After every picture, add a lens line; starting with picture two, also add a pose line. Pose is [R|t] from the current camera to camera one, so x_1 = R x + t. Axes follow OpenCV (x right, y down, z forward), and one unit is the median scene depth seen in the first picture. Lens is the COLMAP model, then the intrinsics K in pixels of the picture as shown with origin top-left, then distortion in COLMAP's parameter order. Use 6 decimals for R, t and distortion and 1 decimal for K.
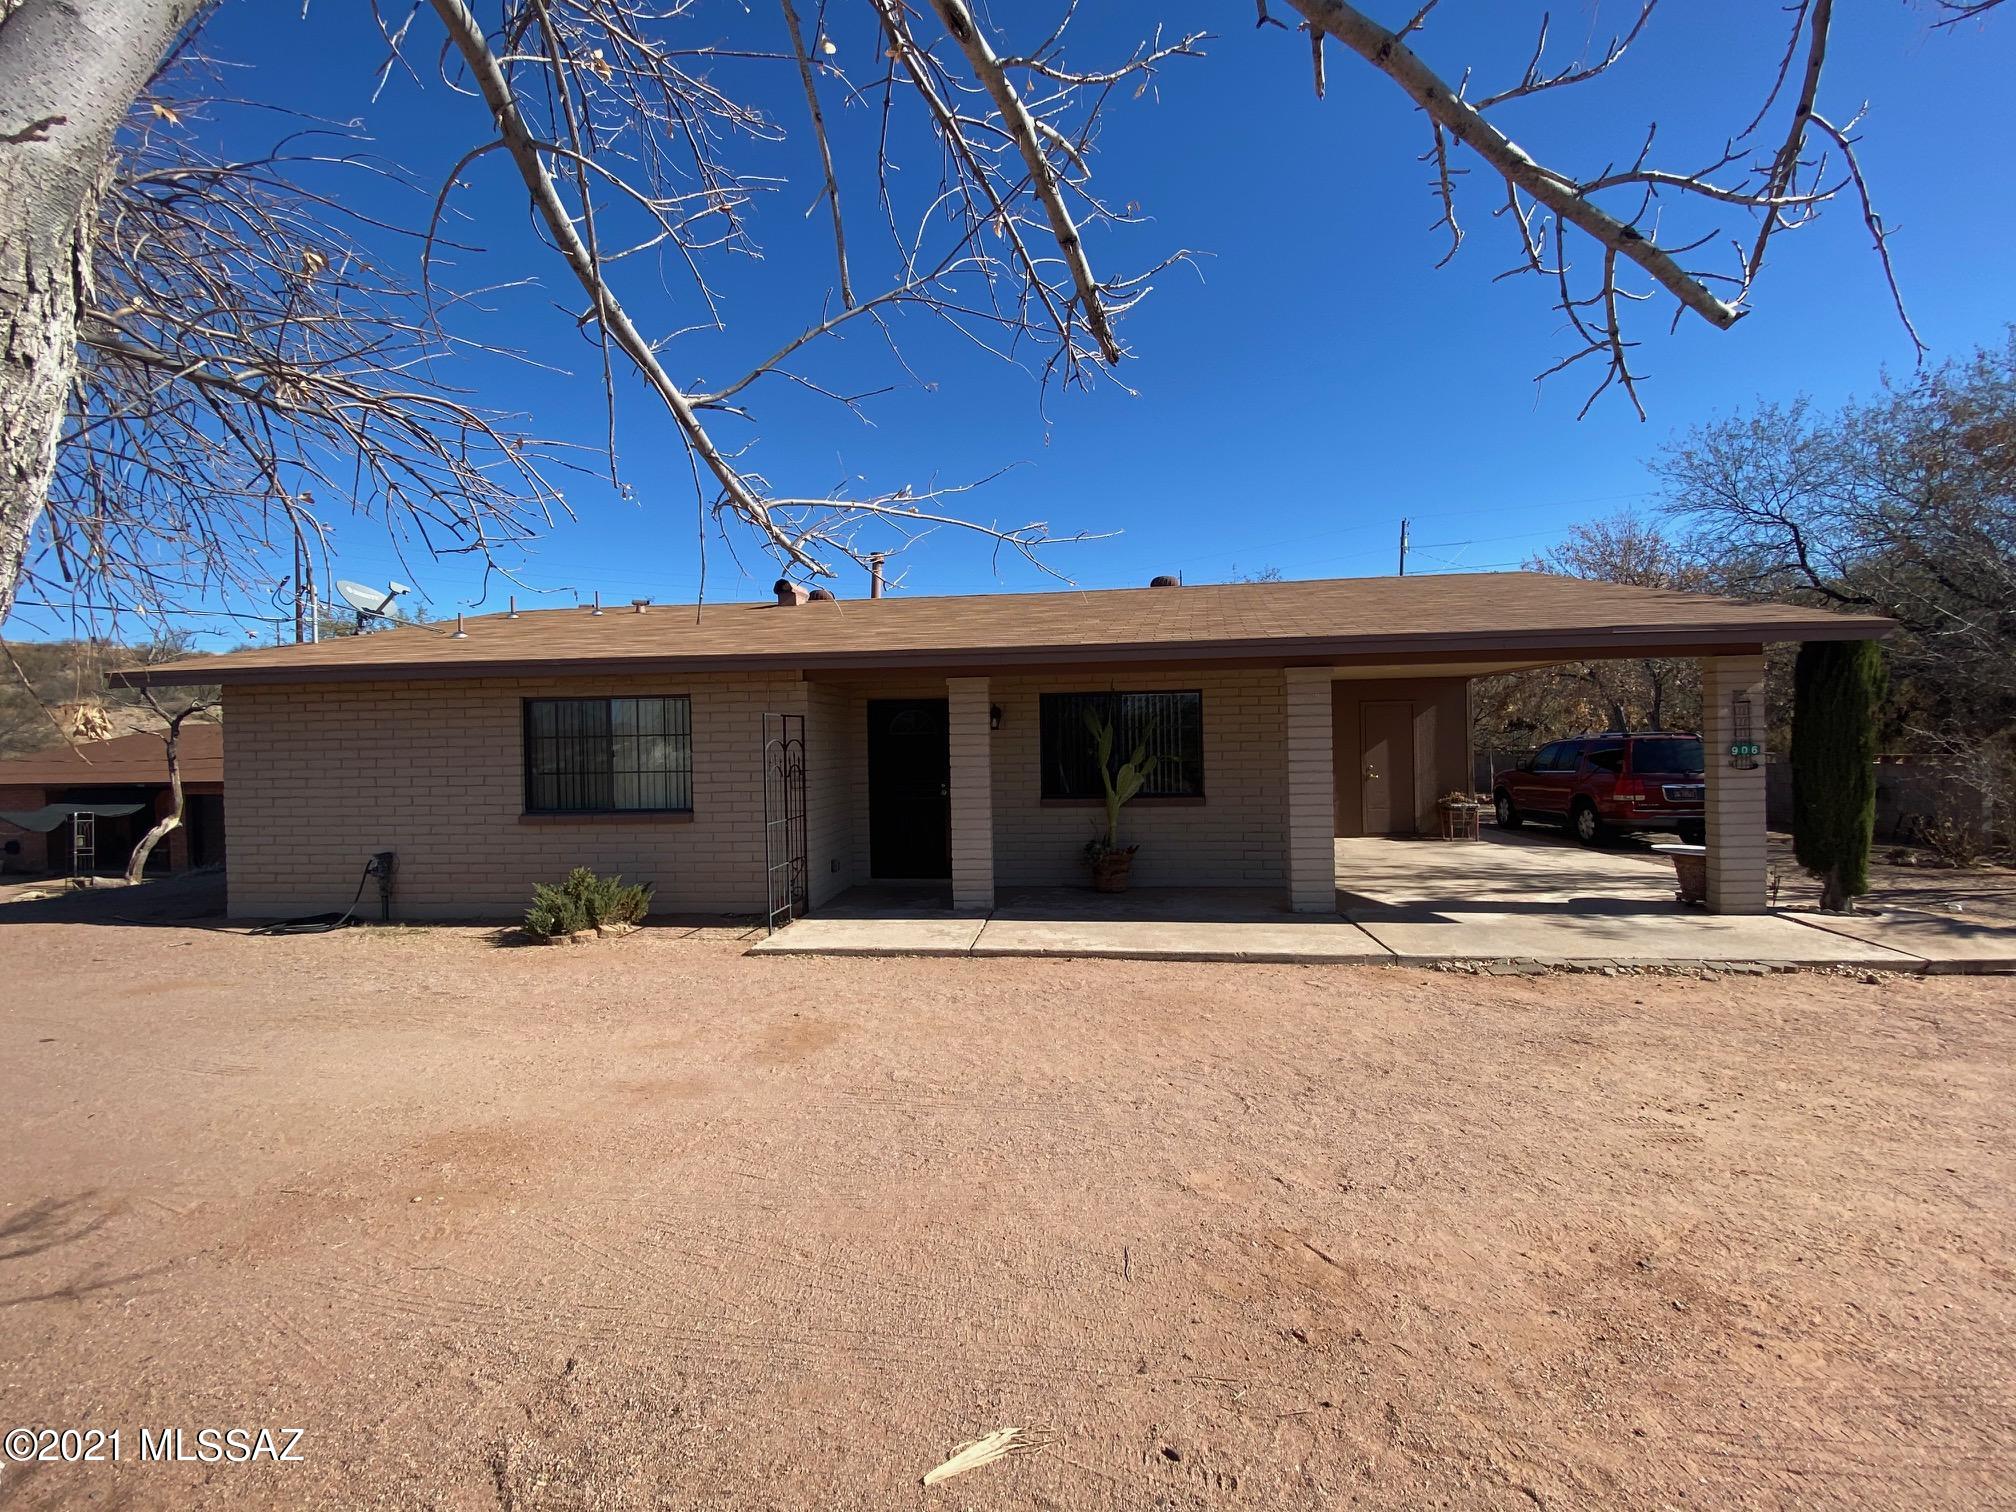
lens RADIAL K [[812.4, 0, 1010.9], [0, 812.4, 747.2], [0, 0, 1]] dist [-0.000811, -0.000037]
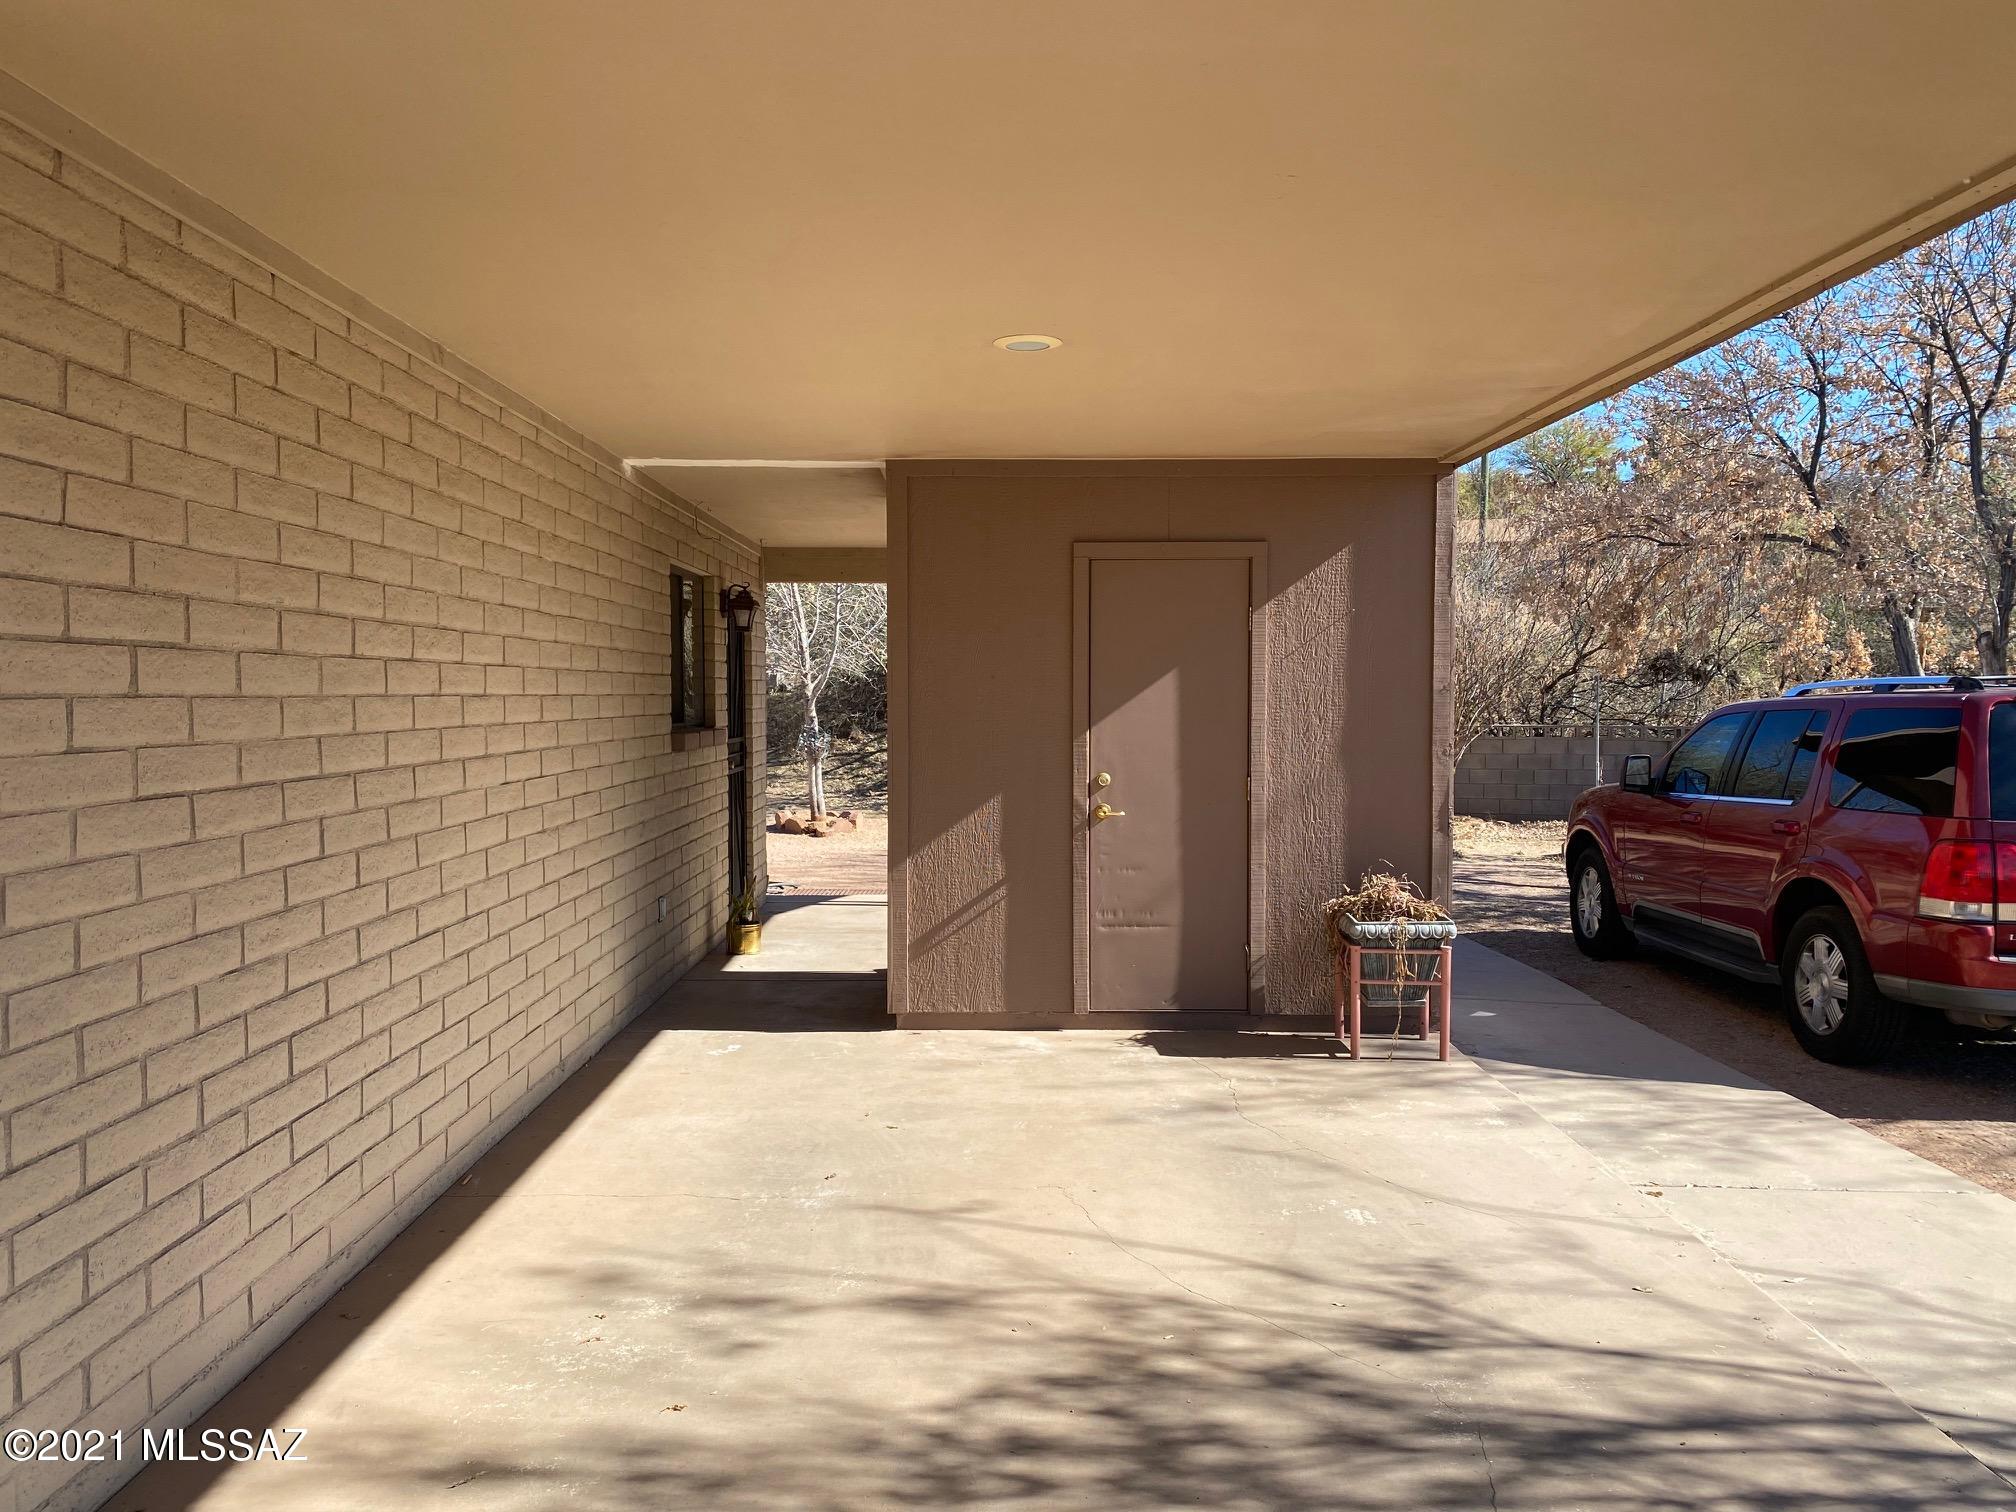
lens RADIAL K [[1517.9, 0, 1004.0], [0, 1517.9, 759.5], [0, 0, 1]] dist [0.059037, 0.002063]
pose [[0.990578, 0.012316, 0.136393, 0.327958], [-0.017003, 0.999302, 0.033251, 0.000147], [-0.135888, -0.035257, 0.990097, 0.473898]]
